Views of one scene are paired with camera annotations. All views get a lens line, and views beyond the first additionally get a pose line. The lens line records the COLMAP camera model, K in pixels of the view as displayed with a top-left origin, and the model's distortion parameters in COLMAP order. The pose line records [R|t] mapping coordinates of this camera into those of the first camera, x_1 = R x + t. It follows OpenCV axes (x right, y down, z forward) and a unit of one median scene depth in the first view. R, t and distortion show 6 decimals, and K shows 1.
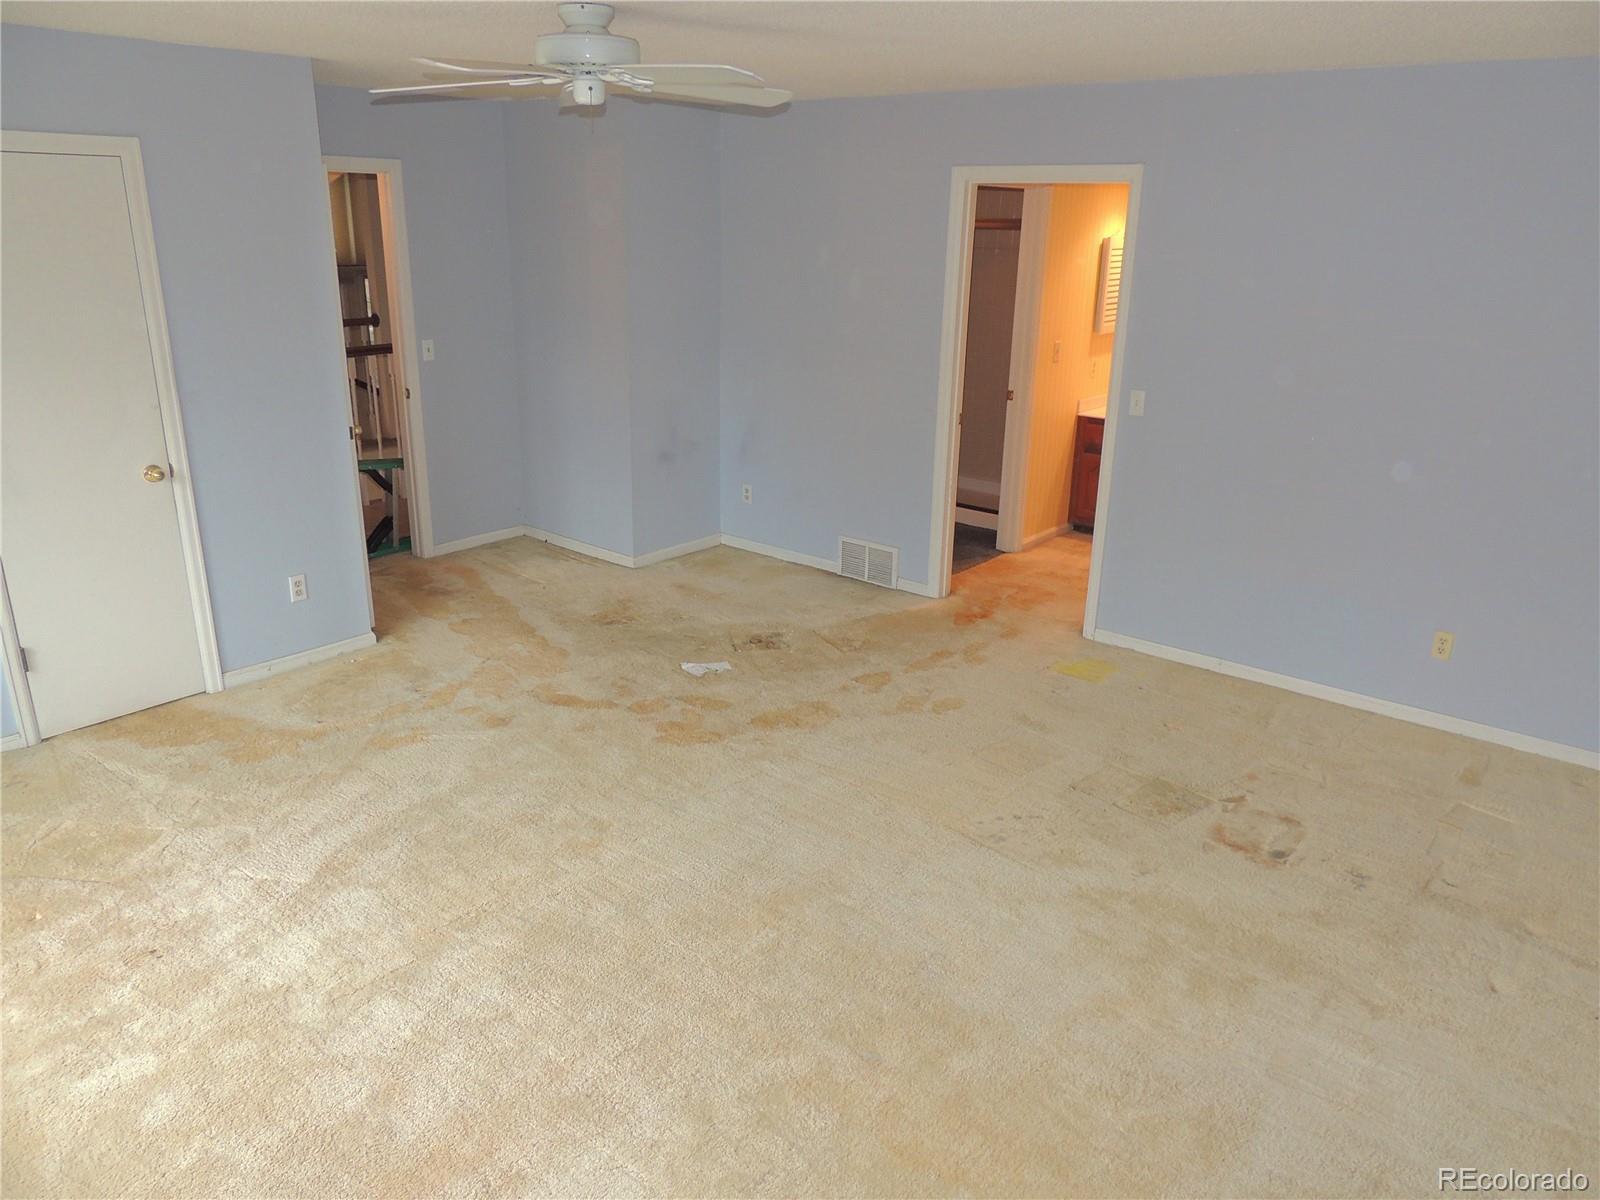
lens RADIAL K [[1143.5, 0, 799.6], [0, 1143.5, 600.9], [0, 0, 1]] dist [-0.008583, -0.010060]
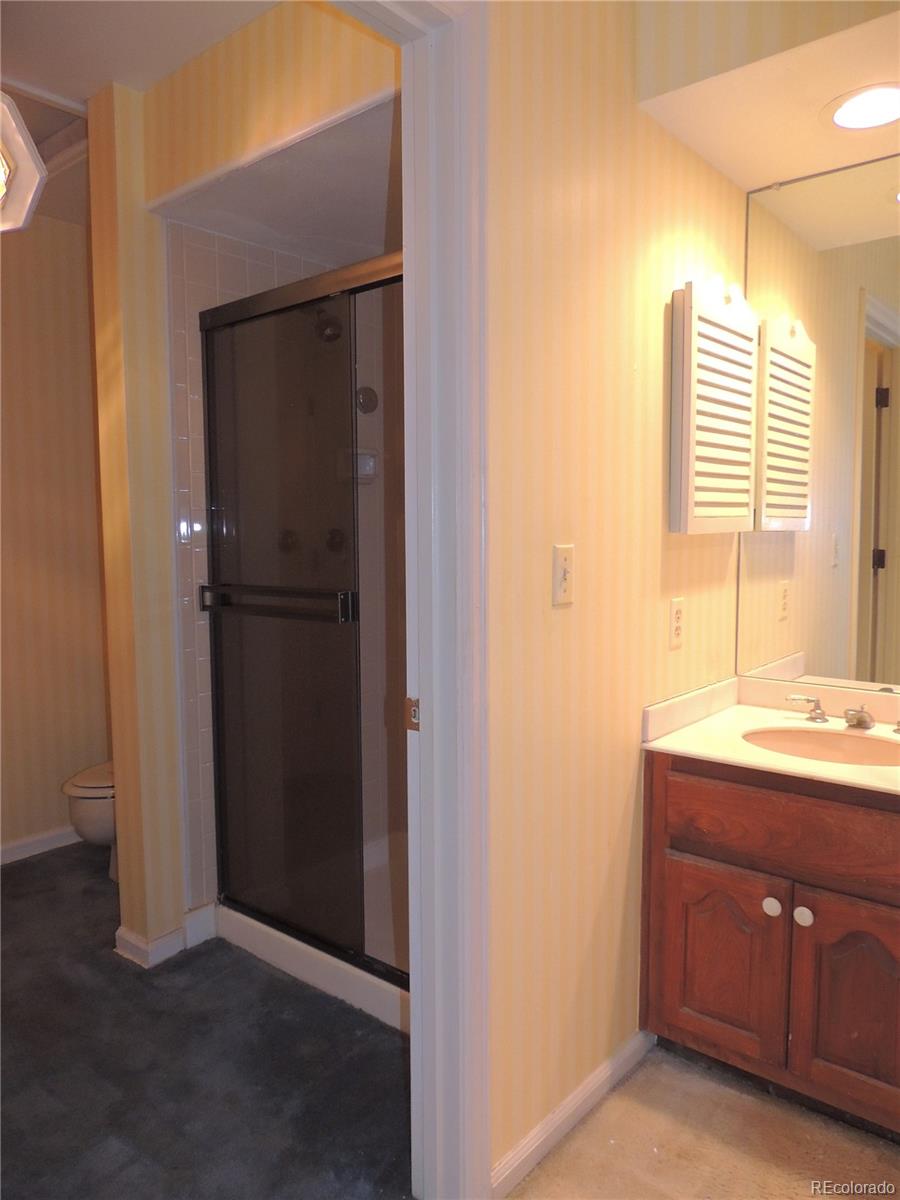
lens RADIAL K [[857.6, 0, 449.5], [0, 857.6, 599.5], [0, 0, 1]] dist [-0.008583, -0.010060]
pose [[0.999469, -0.026889, -0.018425, 0.188197], [0.021732, 0.970975, -0.238191, -0.145251], [0.024295, 0.237664, 0.971044, 0.723378]]
